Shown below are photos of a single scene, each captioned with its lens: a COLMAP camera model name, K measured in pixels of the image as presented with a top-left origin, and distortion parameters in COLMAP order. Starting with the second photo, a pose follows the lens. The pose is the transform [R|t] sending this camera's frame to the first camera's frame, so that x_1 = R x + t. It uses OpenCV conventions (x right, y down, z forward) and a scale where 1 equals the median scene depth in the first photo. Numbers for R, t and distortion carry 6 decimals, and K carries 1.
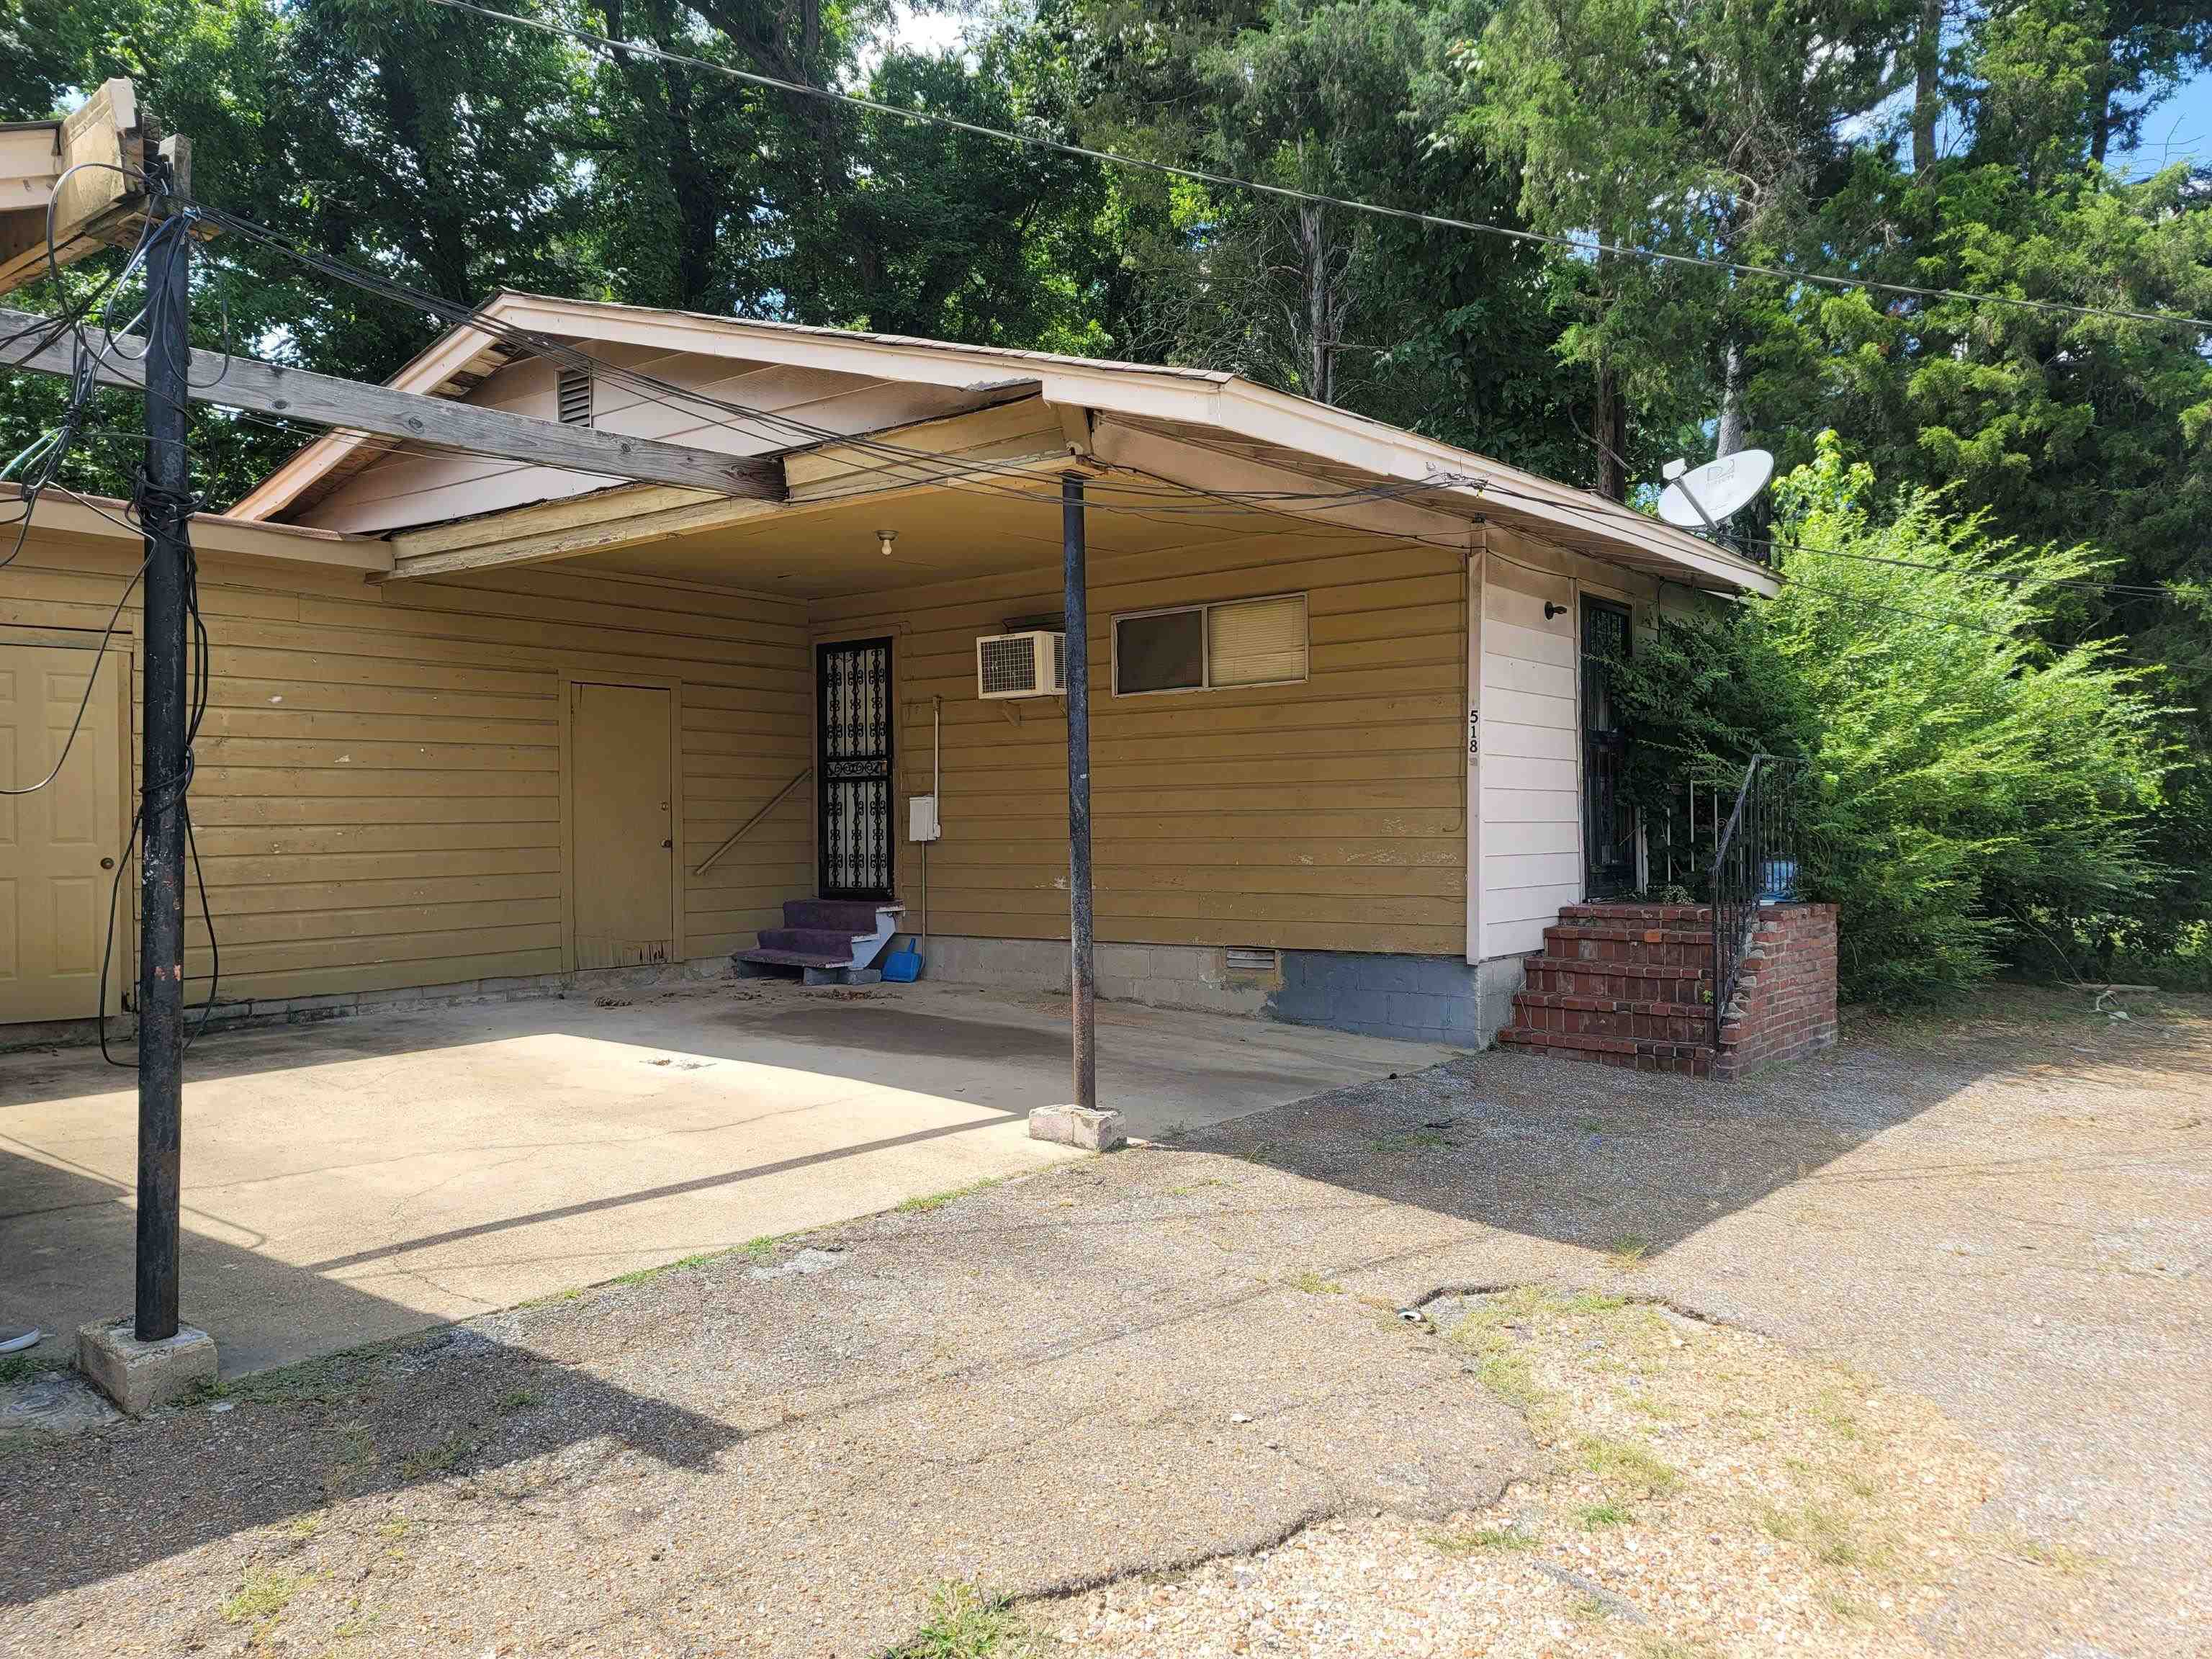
lens RADIAL K [[1601.7, 0, 1110.4], [0, 1601.7, 820.0], [0, 0, 1]] dist [0.048750, -0.000016]
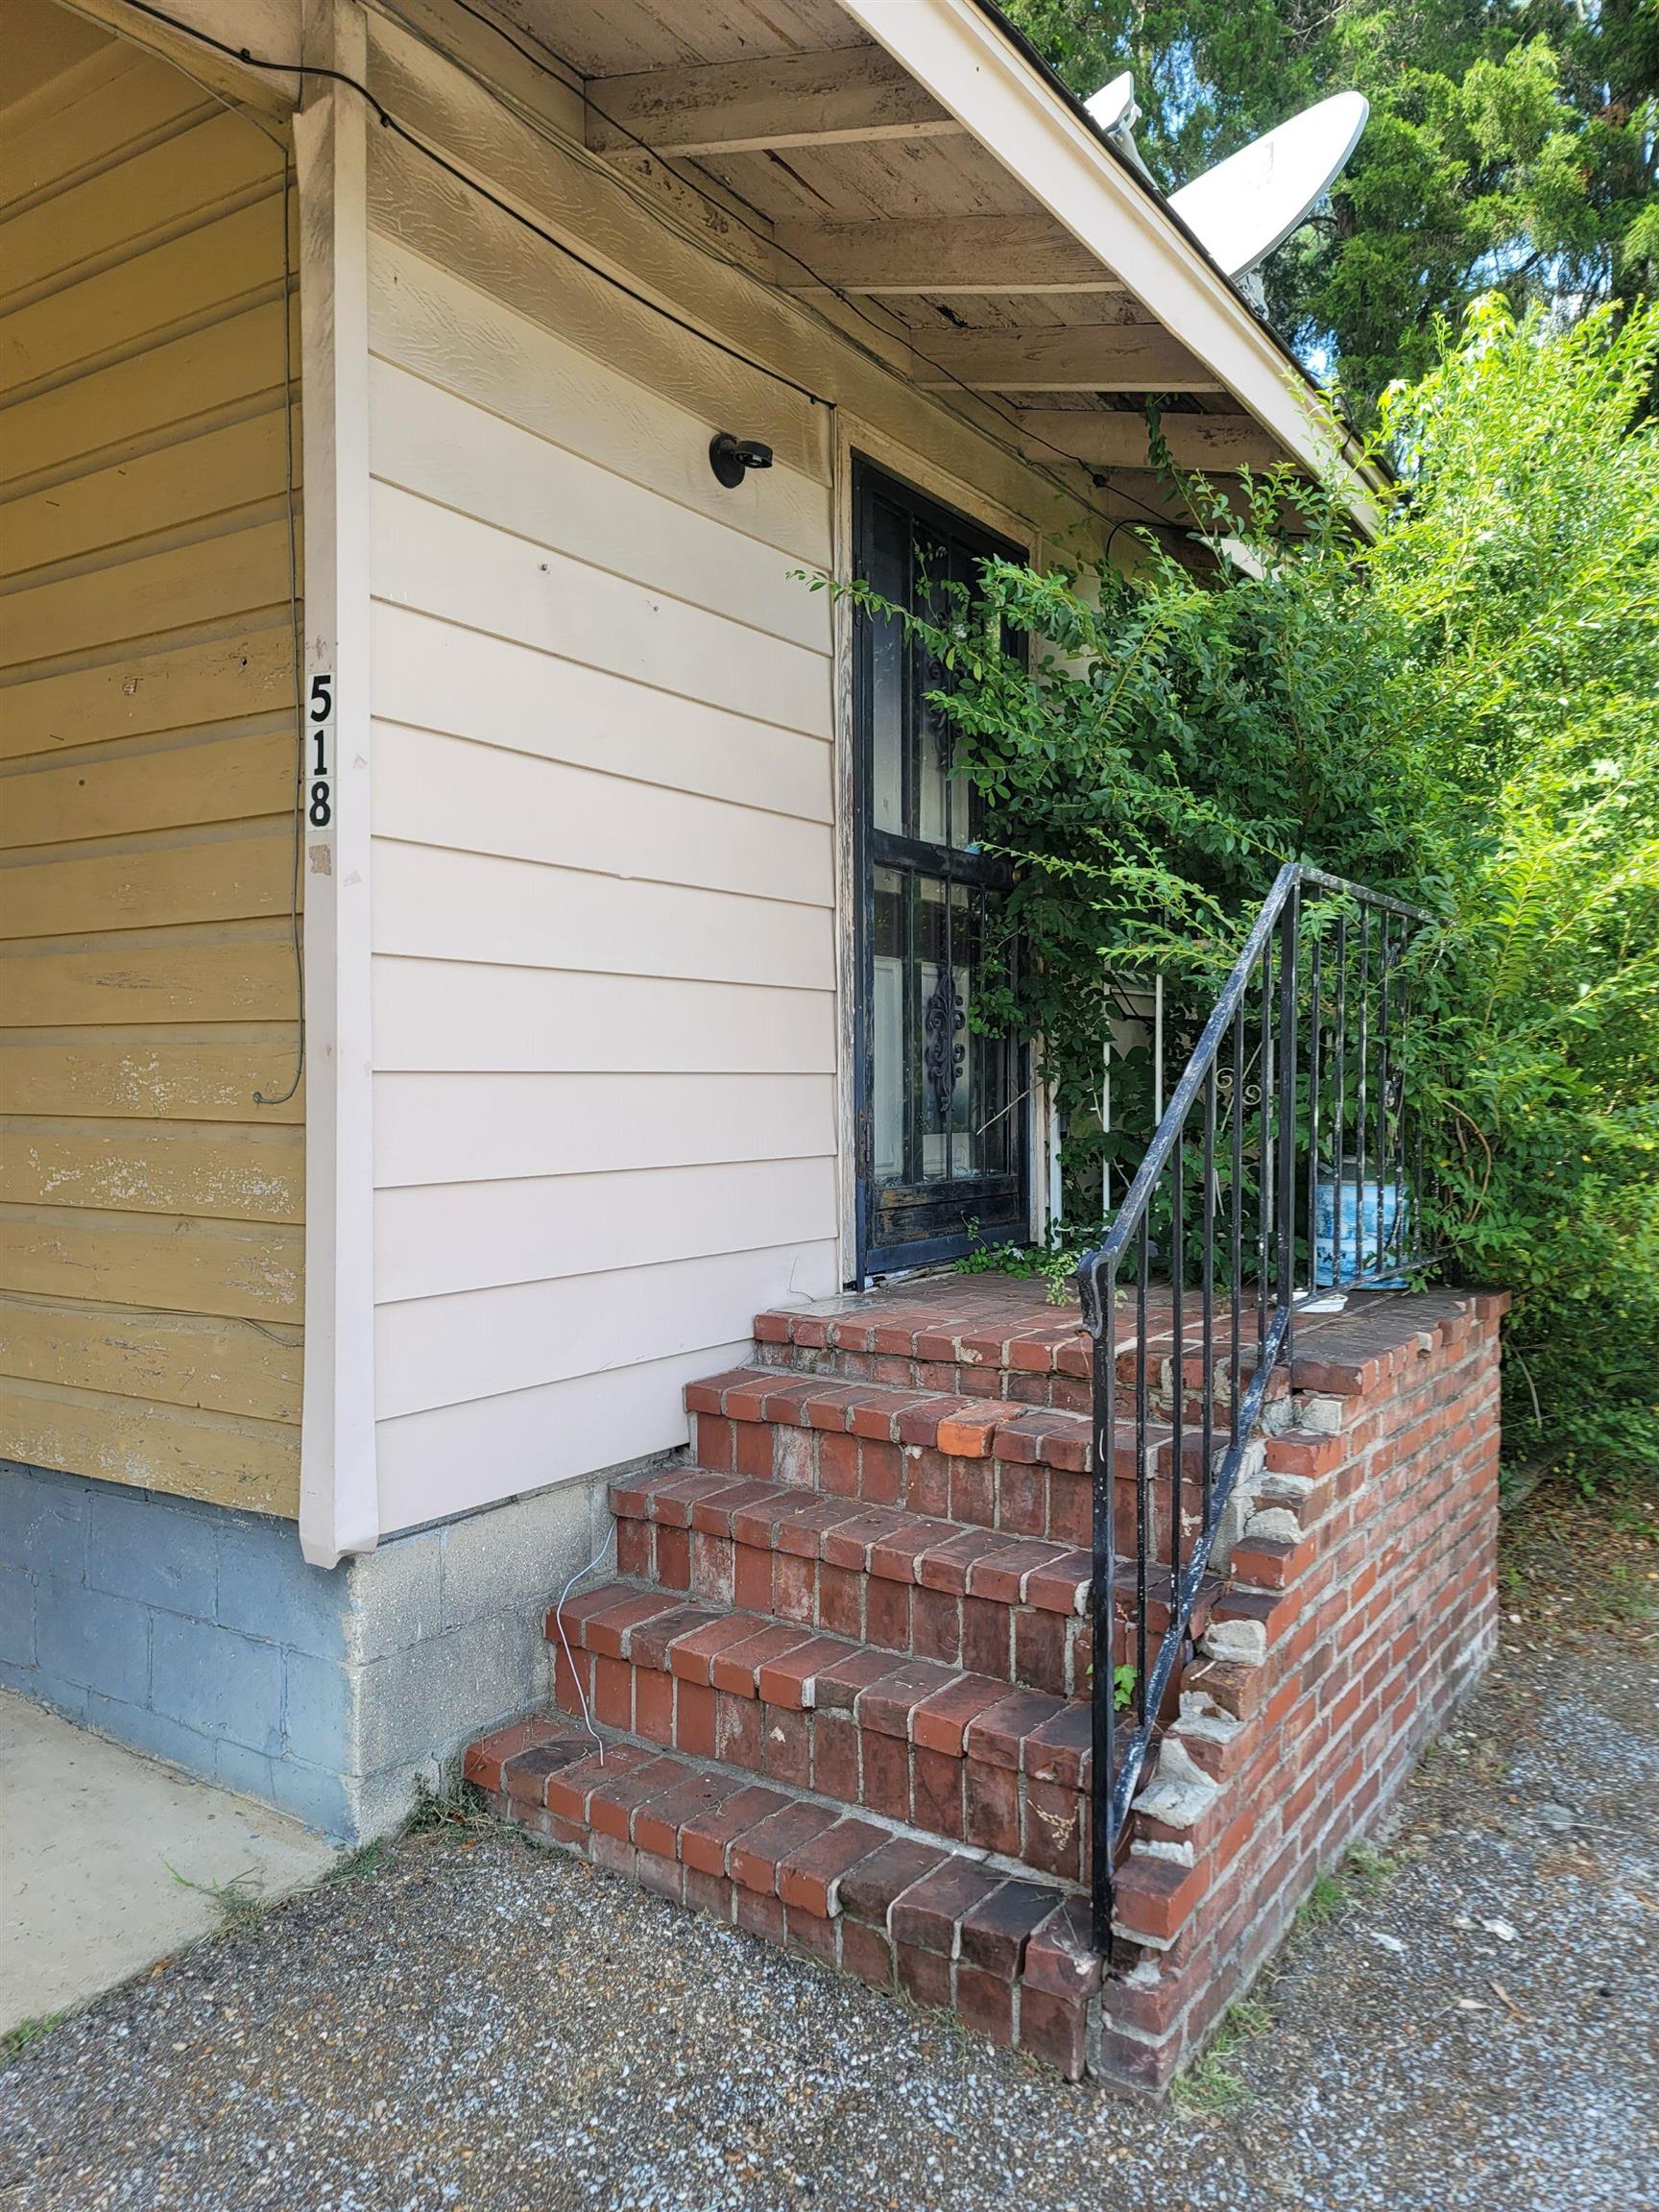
lens RADIAL K [[1601.7, 0, 824.2], [0, 1601.7, 1109.1], [0, 0, 1]] dist [0.048750, -0.000016]
pose [[0.998264, 0.006978, 0.058485, 0.285215], [-0.008377, 0.999684, 0.023702, 0.000533], [-0.058301, -0.024151, 0.998007, 0.675602]]
